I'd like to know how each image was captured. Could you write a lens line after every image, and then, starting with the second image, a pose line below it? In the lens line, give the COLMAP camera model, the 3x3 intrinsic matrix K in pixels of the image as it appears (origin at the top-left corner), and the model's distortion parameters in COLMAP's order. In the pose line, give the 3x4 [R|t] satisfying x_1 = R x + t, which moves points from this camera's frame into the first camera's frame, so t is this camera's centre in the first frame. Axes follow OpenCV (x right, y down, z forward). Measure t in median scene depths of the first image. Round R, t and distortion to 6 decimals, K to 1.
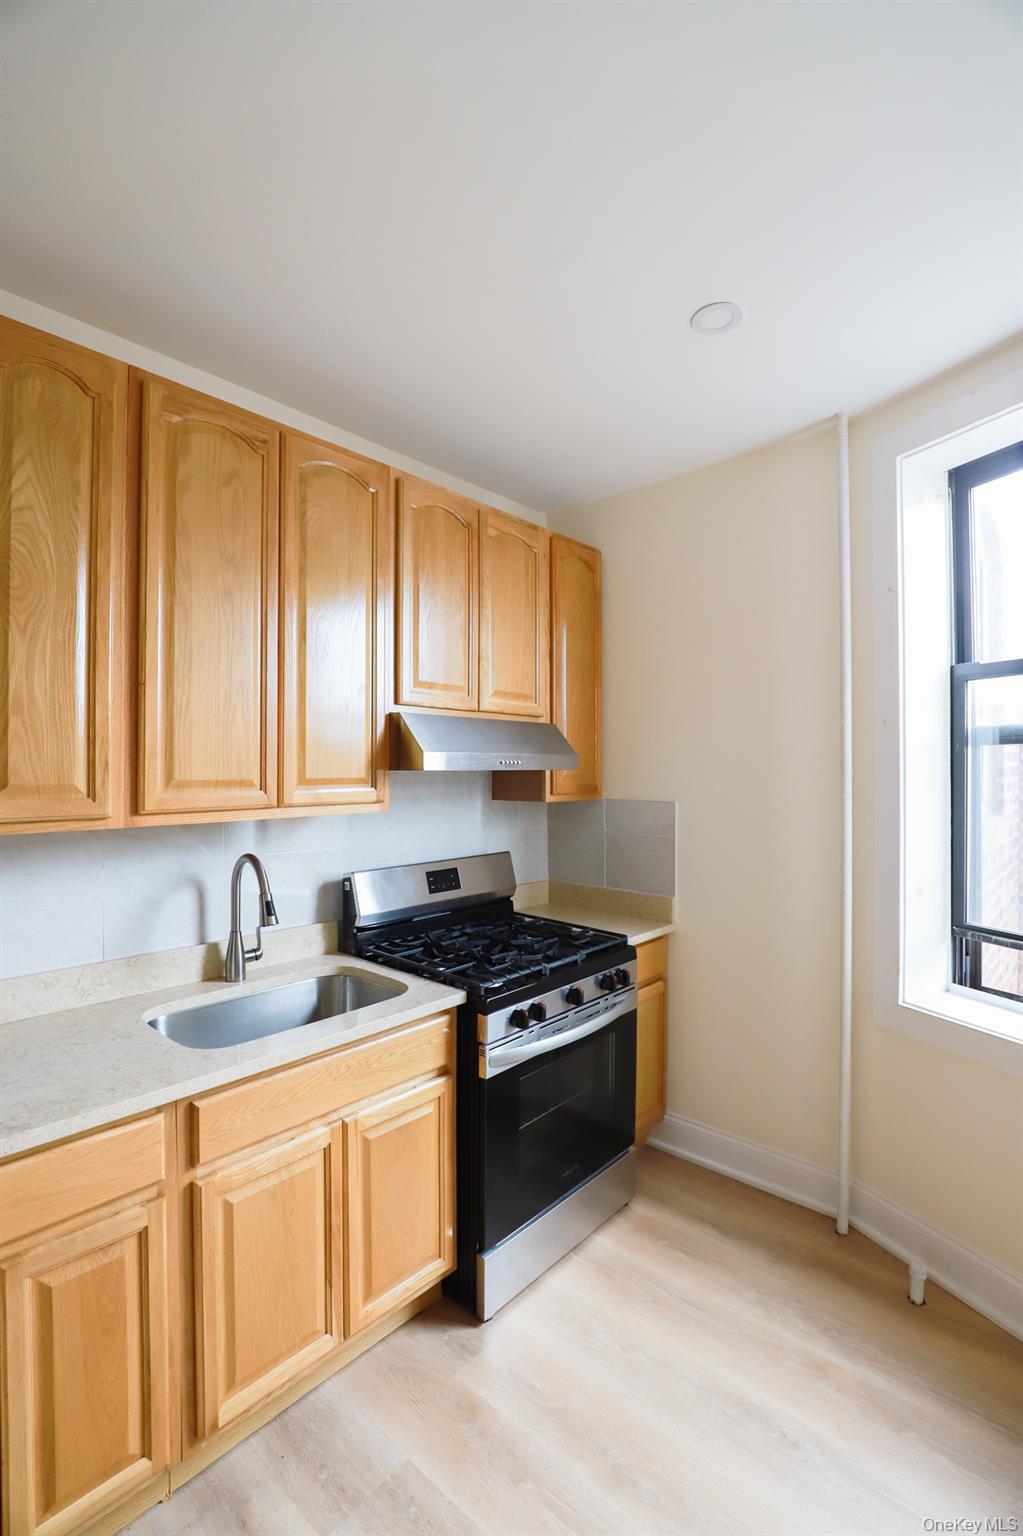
lens RADIAL K [[702.7, 0, 514.8], [0, 702.7, 765.5], [0, 0, 1]] dist [-0.021608, 0.001983]
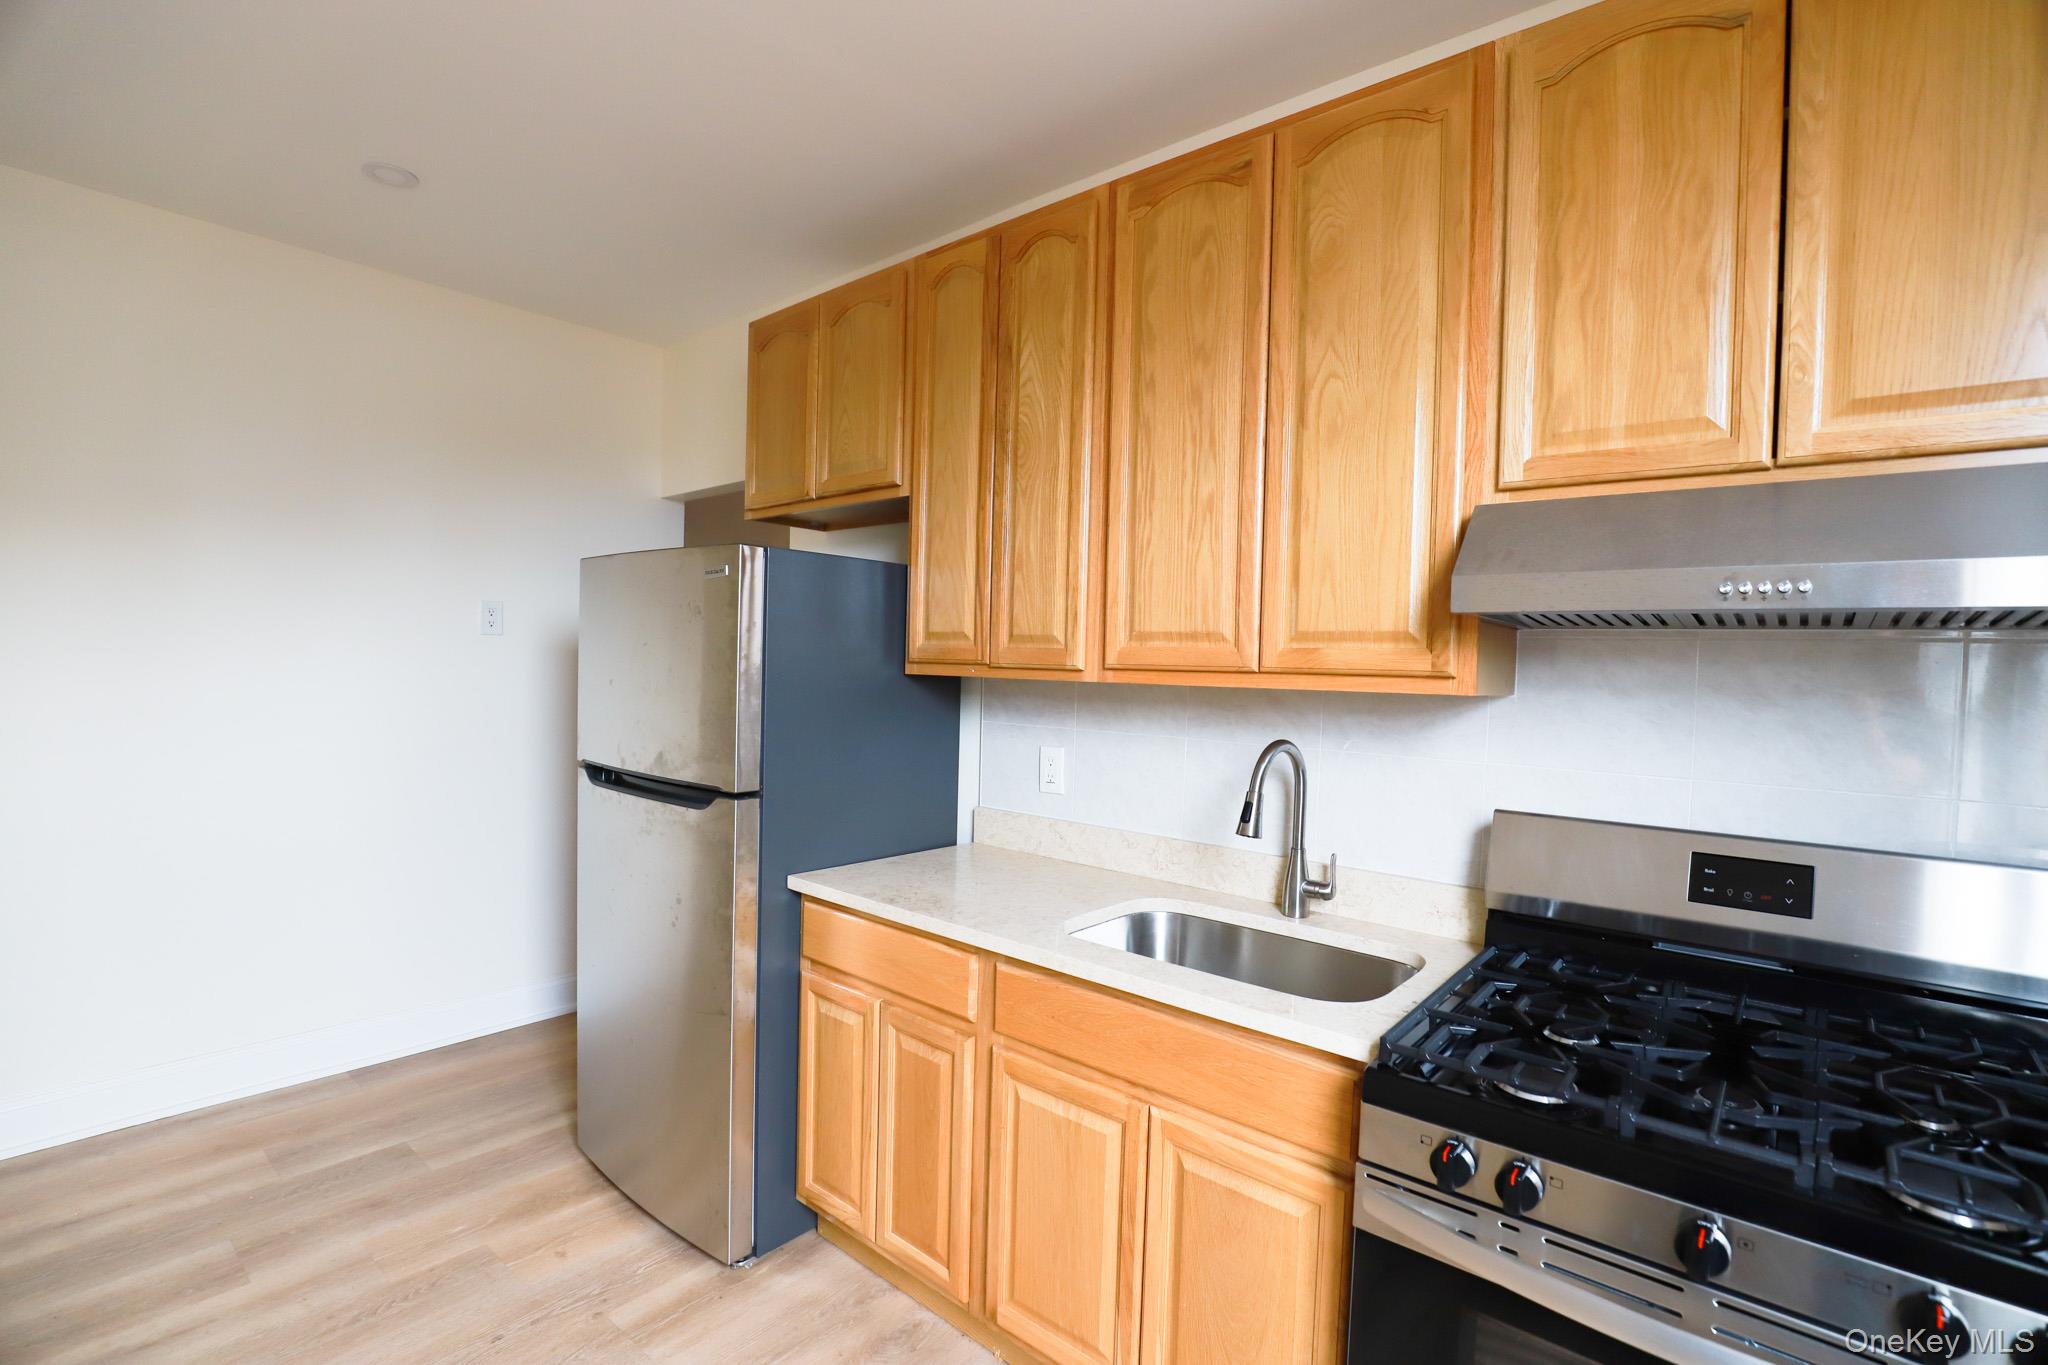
lens RADIAL K [[937.0, 0, 1032.8], [0, 937.0, 692.2], [0, 0, 1]] dist [-0.021608, 0.001983]
pose [[0.030732, 0.030893, -0.999050, 0.522548], [-0.025034, 0.999232, 0.030129, 0.049736], [0.999214, 0.024084, 0.031482, 0.649485]]
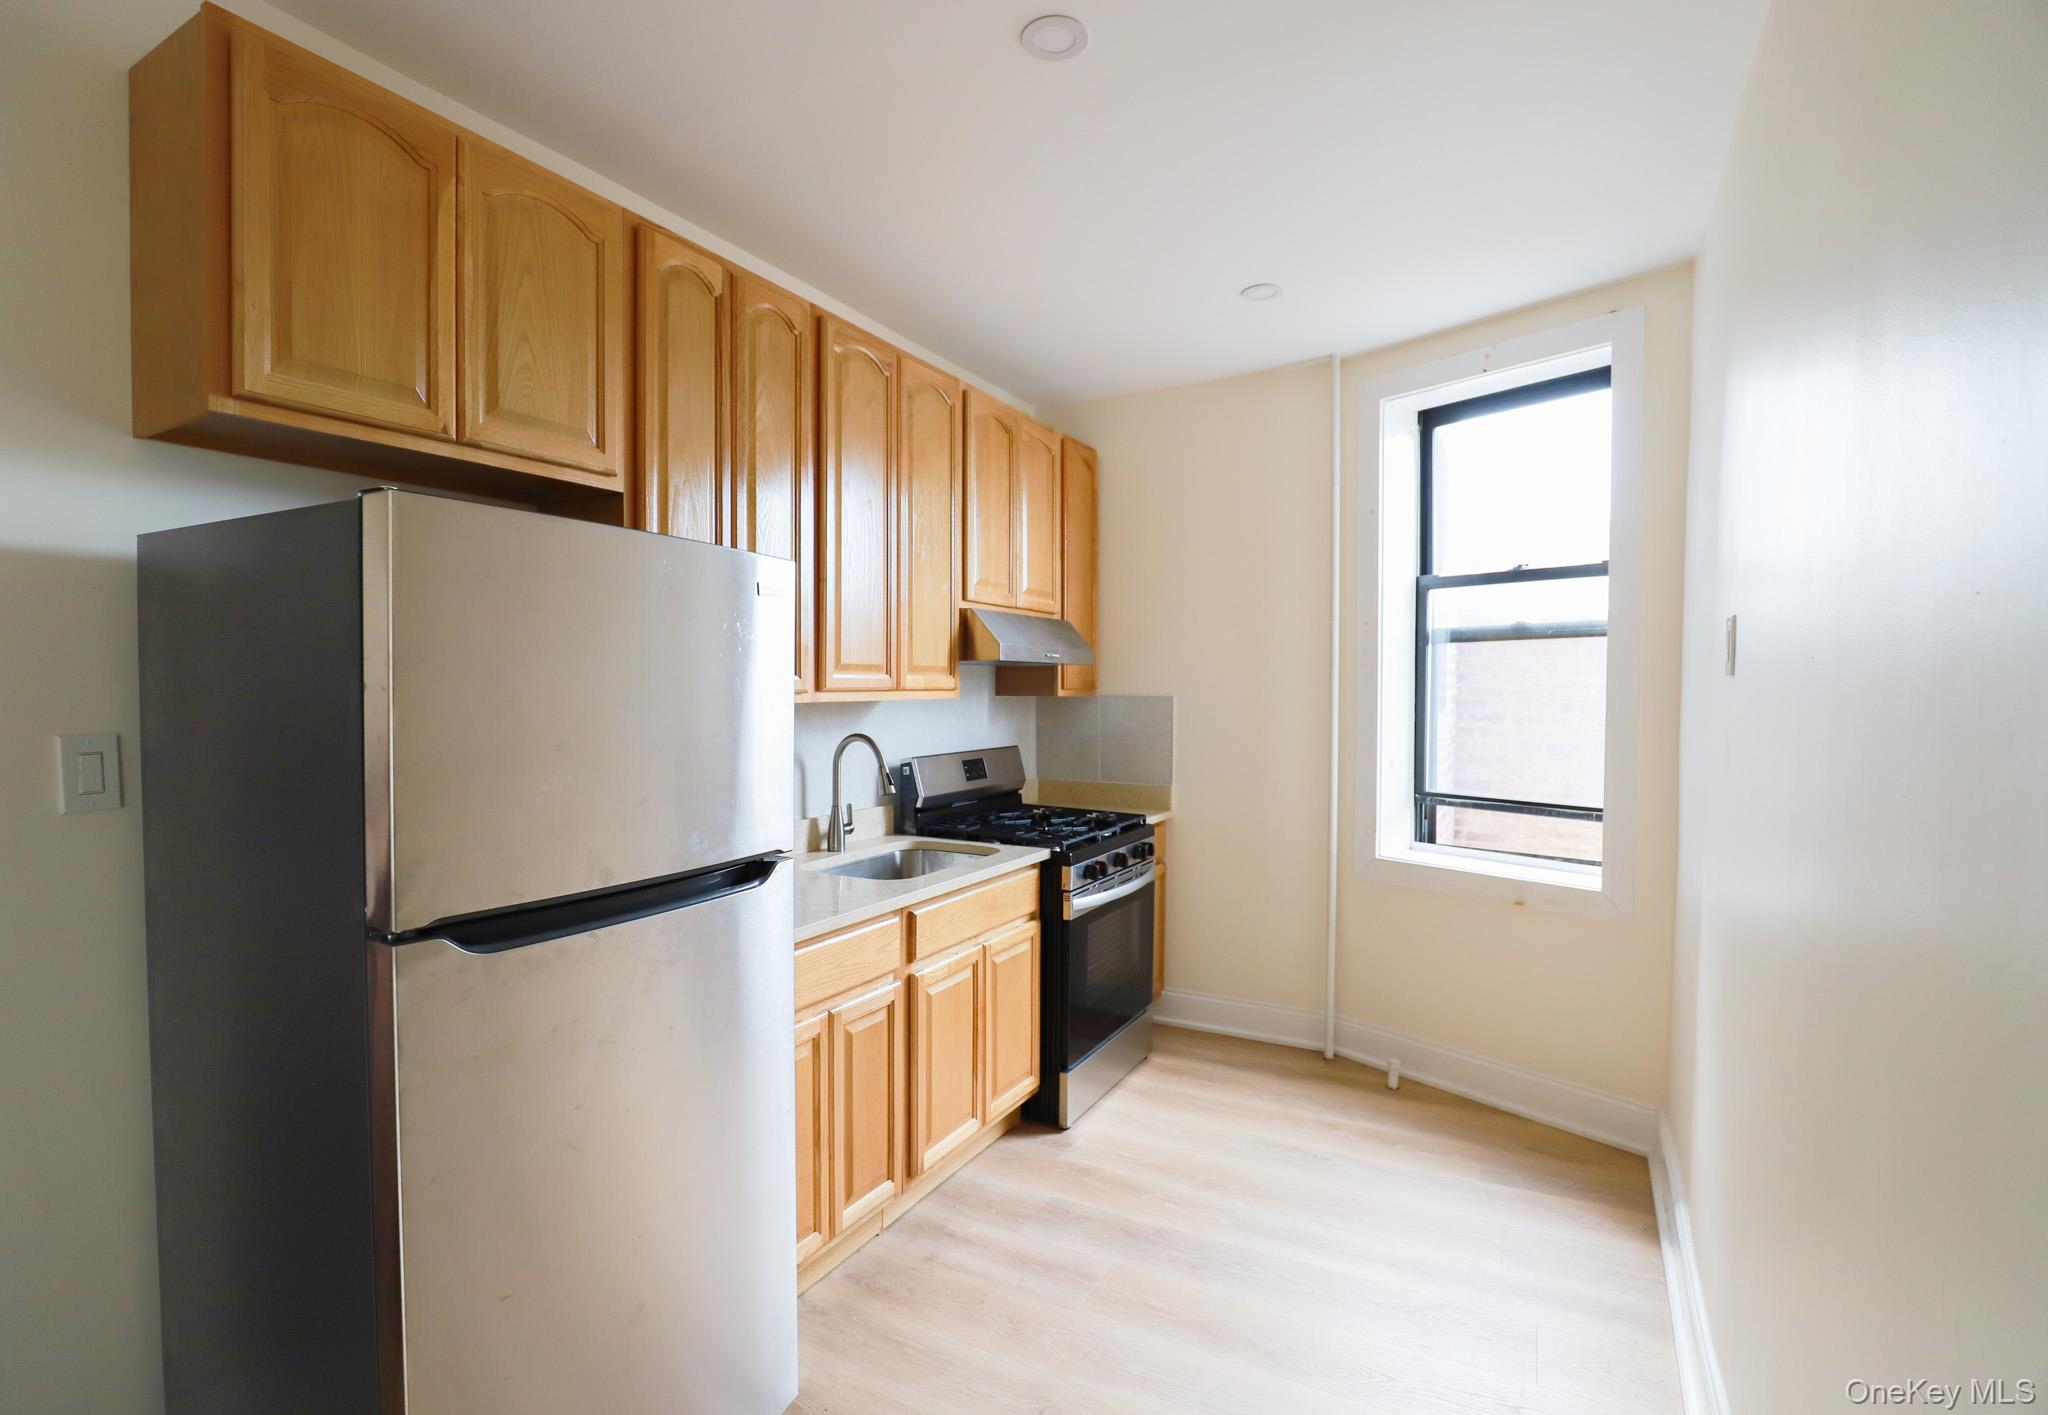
lens RADIAL K [[964.0, 0, 1017.4], [0, 964.0, 709.1], [0, 0, 1]] dist [-0.000814, 0.000127]
pose [[0.975519, -0.004148, 0.219877, -0.427306], [-0.002179, 0.999591, 0.028527, 0.039743], [-0.219905, -0.028308, 0.975110, -0.493082]]
